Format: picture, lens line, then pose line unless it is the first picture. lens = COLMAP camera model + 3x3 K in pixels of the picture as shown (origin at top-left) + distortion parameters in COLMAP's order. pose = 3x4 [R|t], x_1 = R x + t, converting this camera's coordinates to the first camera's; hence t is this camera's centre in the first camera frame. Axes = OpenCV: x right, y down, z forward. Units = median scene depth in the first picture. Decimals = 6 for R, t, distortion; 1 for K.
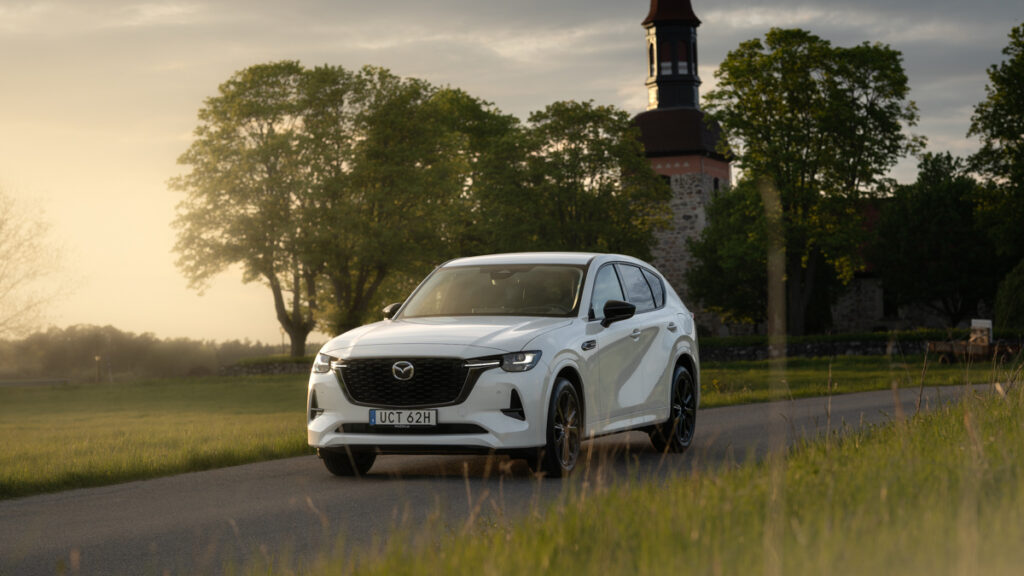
lens RADIAL K [[2437.0, 0, 512.0], [0, 2437.0, 288.0], [0, 0, 1]] dist [-0.013576, 0.213296]
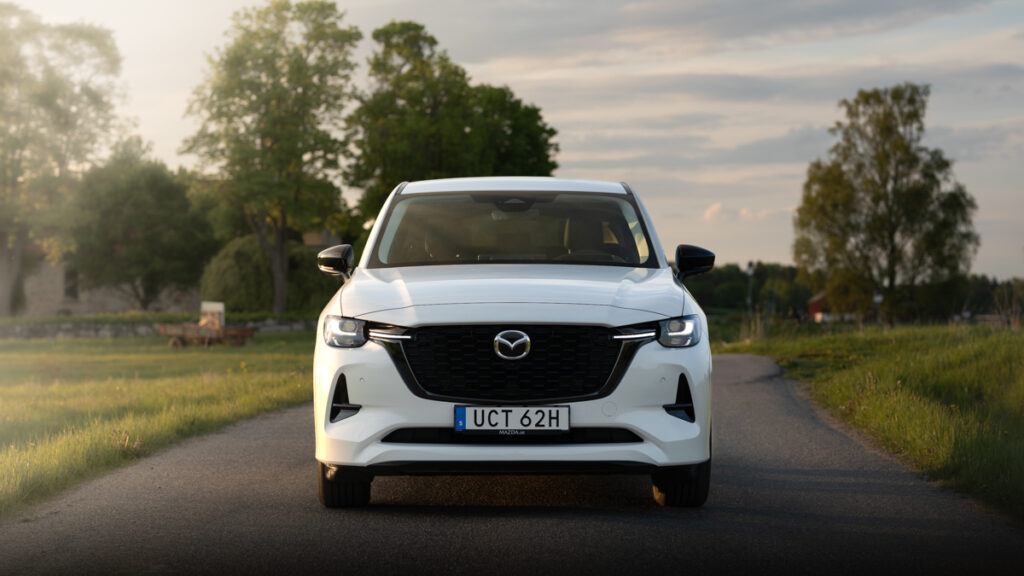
lens RADIAL K [[2437.0, 0, 512.0], [0, 2437.0, 288.0], [0, 0, 1]] dist [-0.013576, 0.213296]
pose [[0.944038, 0.014094, 0.329536, -0.236877], [-0.016280, 0.999860, 0.003876, 0.015514], [-0.329435, -0.009024, 0.944135, 0.372791]]
